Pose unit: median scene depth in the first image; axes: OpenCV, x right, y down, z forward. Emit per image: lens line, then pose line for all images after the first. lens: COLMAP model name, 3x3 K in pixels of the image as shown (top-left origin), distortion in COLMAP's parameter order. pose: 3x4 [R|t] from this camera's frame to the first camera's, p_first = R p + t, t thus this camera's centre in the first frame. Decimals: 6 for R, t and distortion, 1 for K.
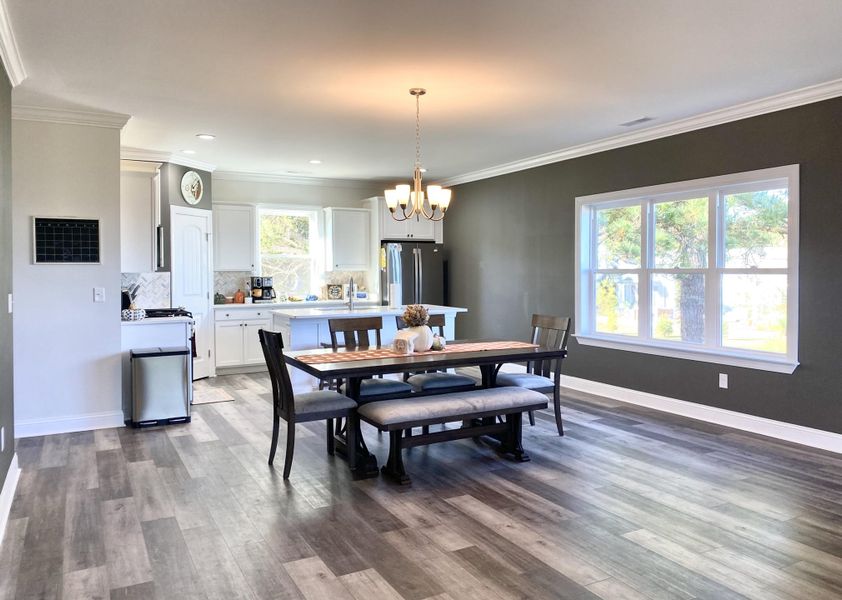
lens RADIAL K [[650.4, 0, 445.6], [0, 650.4, 274.4], [0, 0, 1]] dist [0.100452, -0.245517]
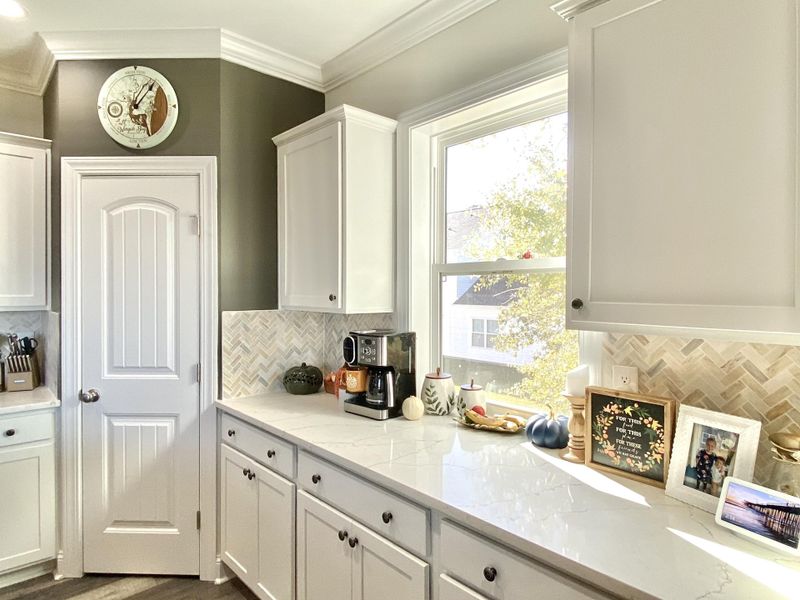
lens RADIAL K [[469.9, 0, 419.0], [0, 469.9, 290.1], [0, 0, 1]] dist [0.000850, -0.016004]
pose [[0.250292, 0.010639, -0.968112, -0.078892], [-0.009815, 0.999916, 0.008451, -0.029707], [0.968121, 0.007386, 0.250376, 1.487600]]
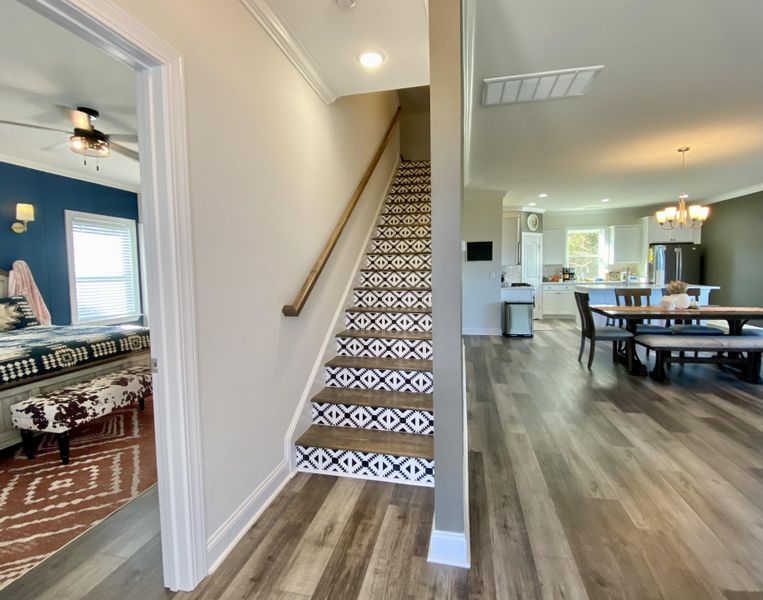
lens RADIAL K [[354.0, 0, 384.0], [0, 354.0, 293.1], [0, 0, 1]] dist [0.021953, -0.027689]
pose [[0.744512, 0.034331, -0.666726, 0.000439], [0.009021, 0.998068, 0.061465, 0.013769], [0.667548, -0.051776, 0.742764, -0.136615]]
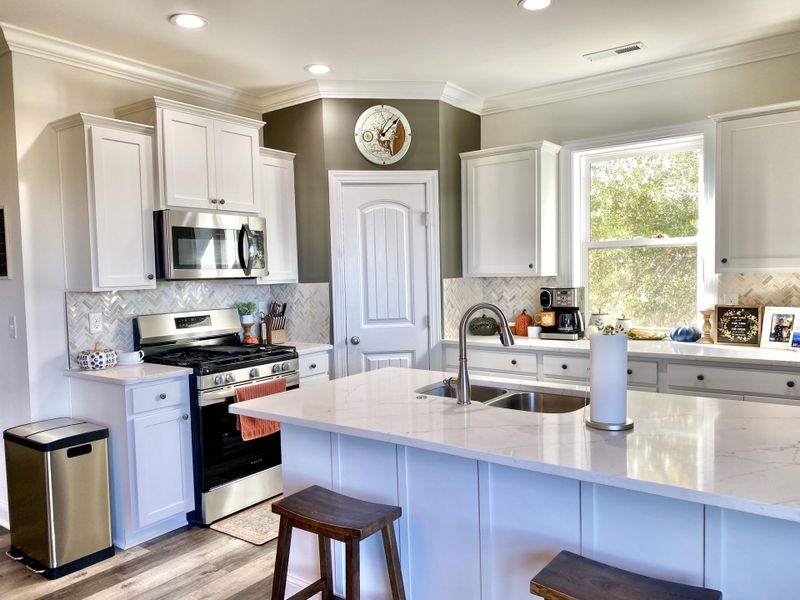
lens RADIAL K [[605.2, 0, 388.1], [0, 605.2, 305.7], [0, 0, 1]] dist [-0.000937, -0.001936]
pose [[0.394356, 0.048685, -0.917667, 0.150233], [0.014786, 0.998130, 0.059308, -0.018370], [0.918839, -0.036957, 0.392898, 1.070630]]
